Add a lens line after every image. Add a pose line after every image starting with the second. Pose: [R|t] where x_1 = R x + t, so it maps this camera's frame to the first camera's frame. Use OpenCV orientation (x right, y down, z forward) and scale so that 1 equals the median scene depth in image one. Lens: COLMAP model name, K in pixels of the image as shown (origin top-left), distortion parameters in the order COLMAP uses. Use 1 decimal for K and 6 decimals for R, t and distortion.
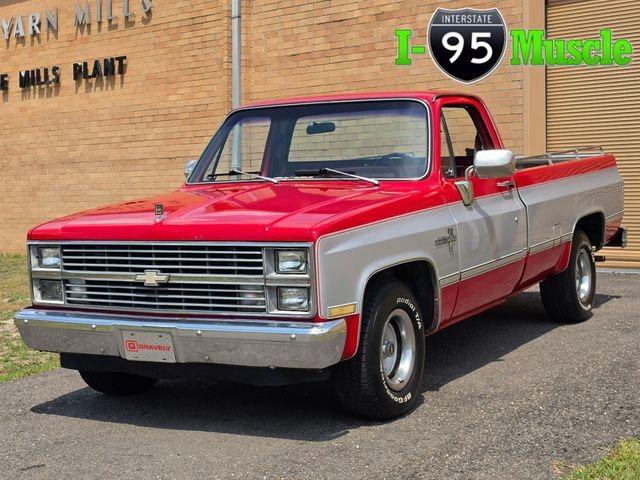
lens RADIAL K [[1057.3, 0, 284.9], [0, 1057.3, 239.0], [0, 0, 1]] dist [0.185755, -0.604898]
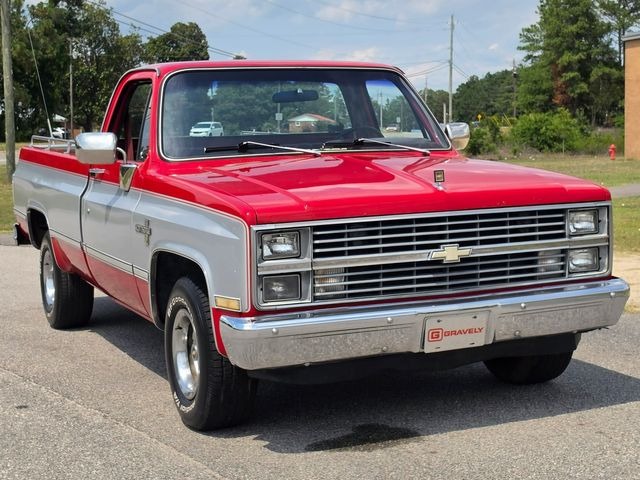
lens RADIAL K [[1091.8, 0, 335.7], [0, 1091.8, 240.6], [0, 0, 1]] dist [0.201383, -0.020622]
pose [[0.572434, -0.058890, 0.817833, -0.874570], [0.069116, 0.997333, 0.023438, -0.001632], [-0.817033, 0.043109, 0.574978, 0.533758]]
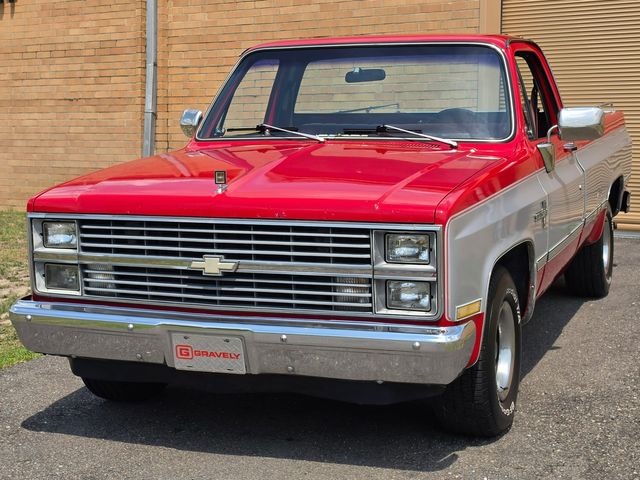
lens RADIAL K [[1071.0, 0, 320.0], [0, 1071.0, 240.0], [0, 0, 1]] dist [0.208871, -0.773463]
pose [[0.986152, 0.003942, 0.165797, -0.170602], [-0.012423, 0.998665, 0.050145, -0.021323], [-0.165378, -0.051510, 0.984884, 0.203529]]
